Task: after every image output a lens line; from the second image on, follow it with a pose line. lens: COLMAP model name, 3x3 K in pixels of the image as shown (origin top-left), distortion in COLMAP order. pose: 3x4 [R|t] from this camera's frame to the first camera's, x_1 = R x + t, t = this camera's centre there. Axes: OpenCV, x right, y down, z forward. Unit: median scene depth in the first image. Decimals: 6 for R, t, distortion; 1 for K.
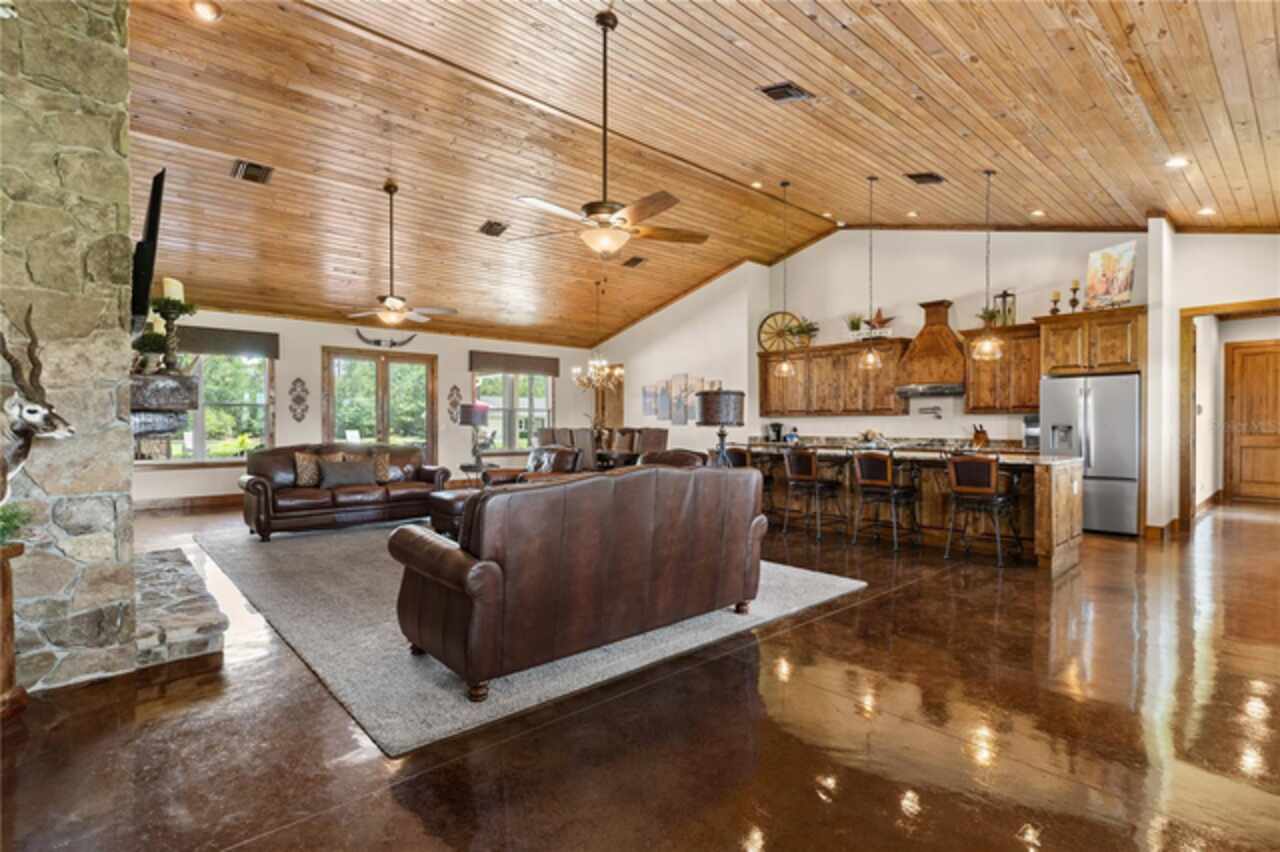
lens RADIAL K [[612.7, 0, 629.8], [0, 612.7, 427.4], [0, 0, 1]] dist [0.003464, -0.002301]
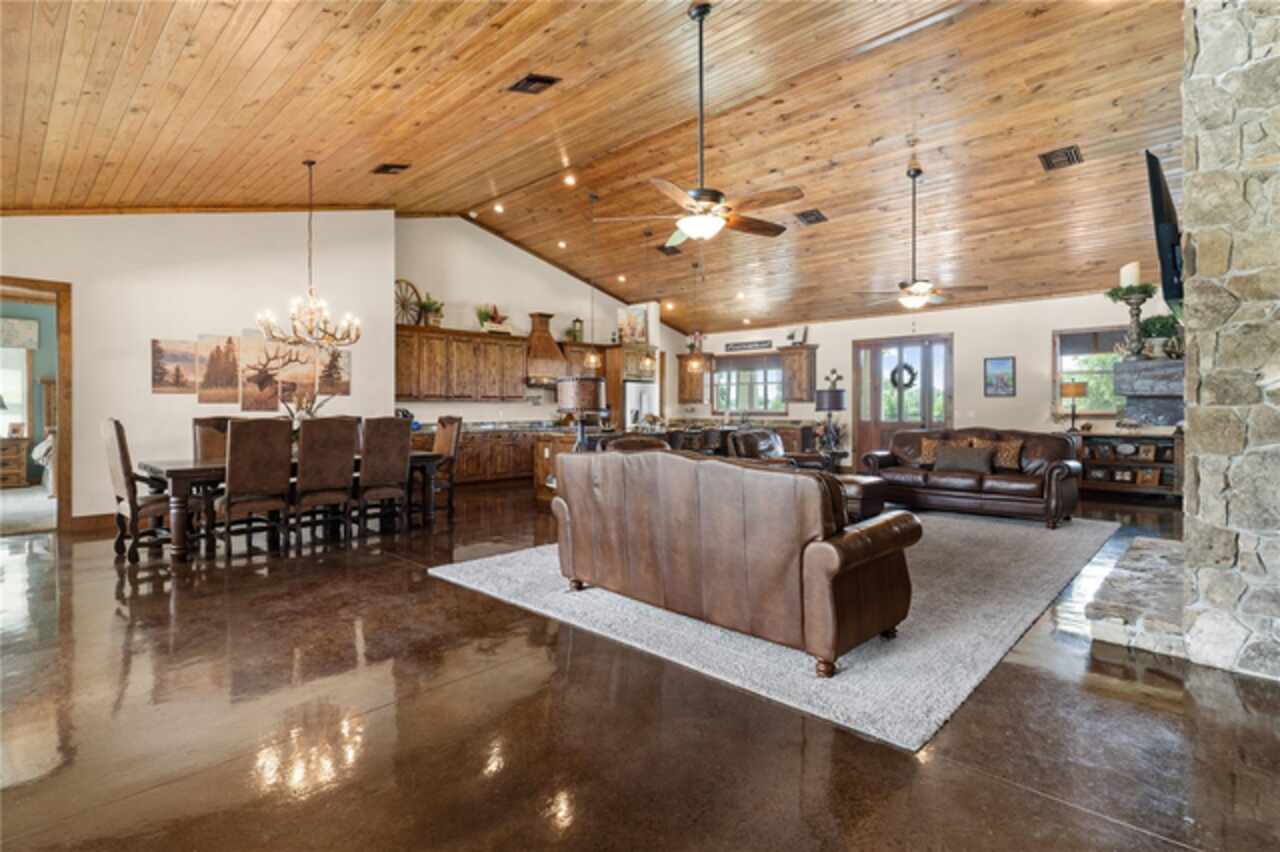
lens RADIAL K [[612.7, 0, 638.7], [0, 612.7, 406.9], [0, 0, 1]] dist [0.003464, -0.002301]
pose [[-0.087140, 0.002567, 0.996193, -0.703400], [0.004789, 0.999986, -0.002158, -0.006919], [-0.996185, 0.004583, -0.087152, 0.818210]]
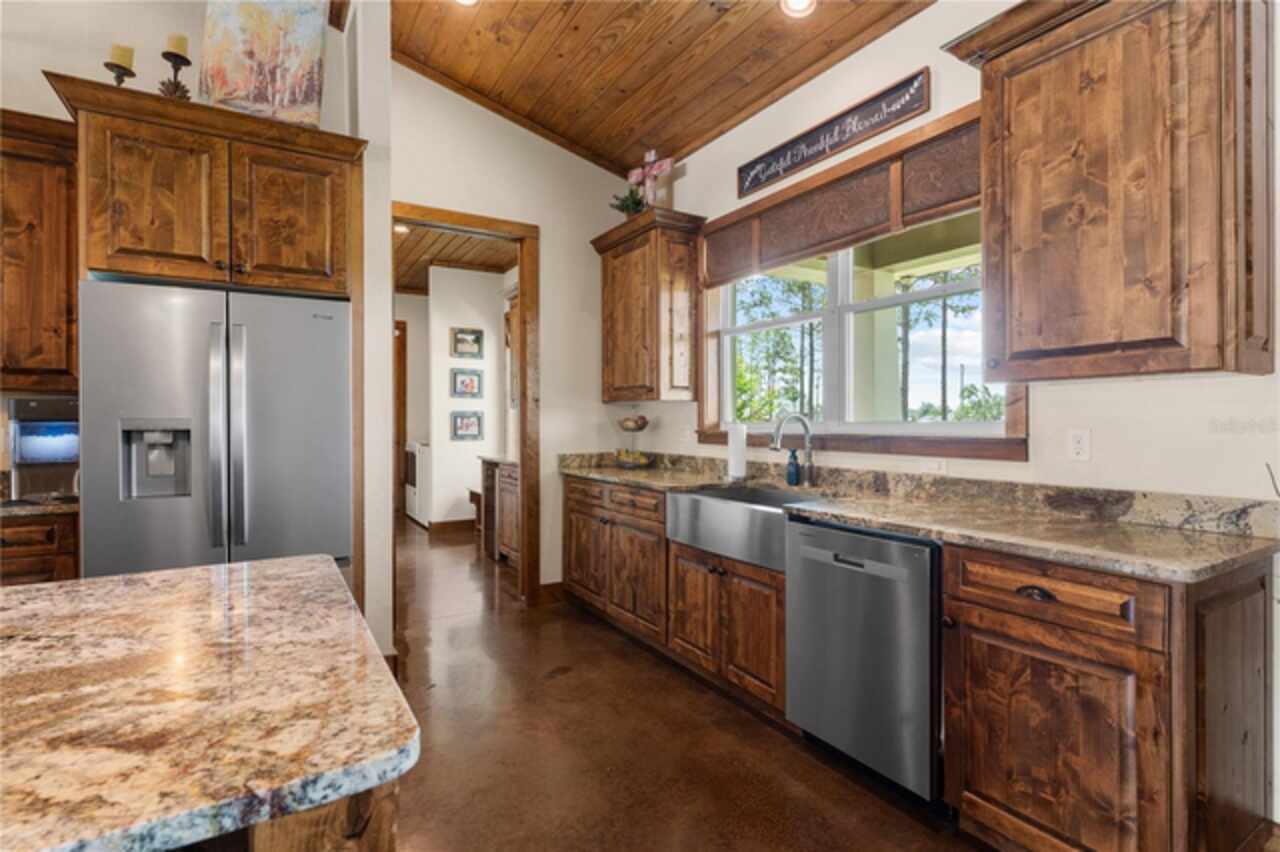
lens RADIAL K [[612.7, 0, 638.4], [0, 612.7, 422.3], [0, 0, 1]] dist [0.003464, -0.002301]
pose [[0.172945, -0.003209, 0.984926, 0.304896], [0.006961, 0.999974, 0.002036, -0.003883], [-0.984907, 0.006504, 0.172962, 0.494540]]
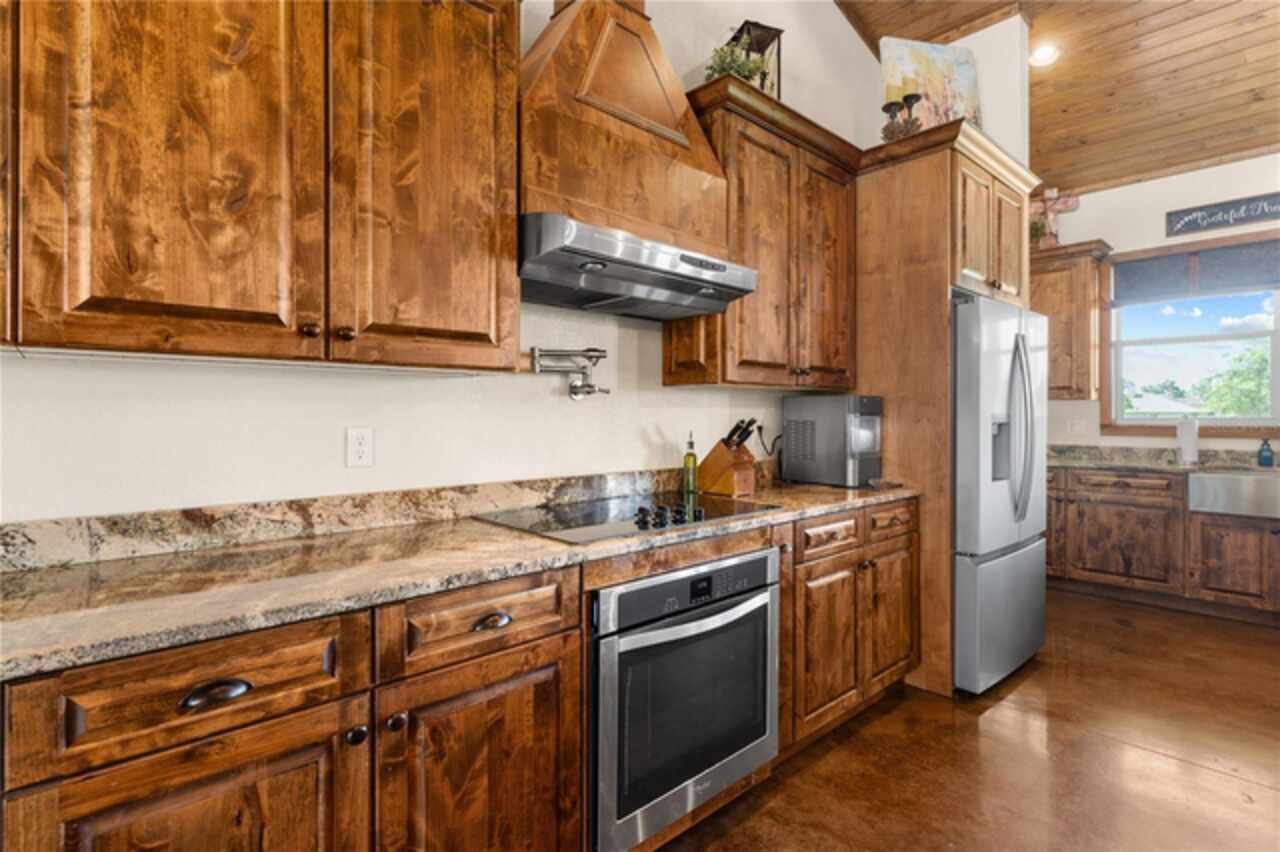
lens RADIAL K [[612.7, 0, 637.8], [0, 612.7, 413.3], [0, 0, 1]] dist [0.003464, -0.002301]
pose [[-0.010045, 0.003499, 0.999943, 0.227799], [0.004200, 0.999985, -0.003457, -0.006100], [-0.999941, 0.004165, -0.010060, 0.889550]]
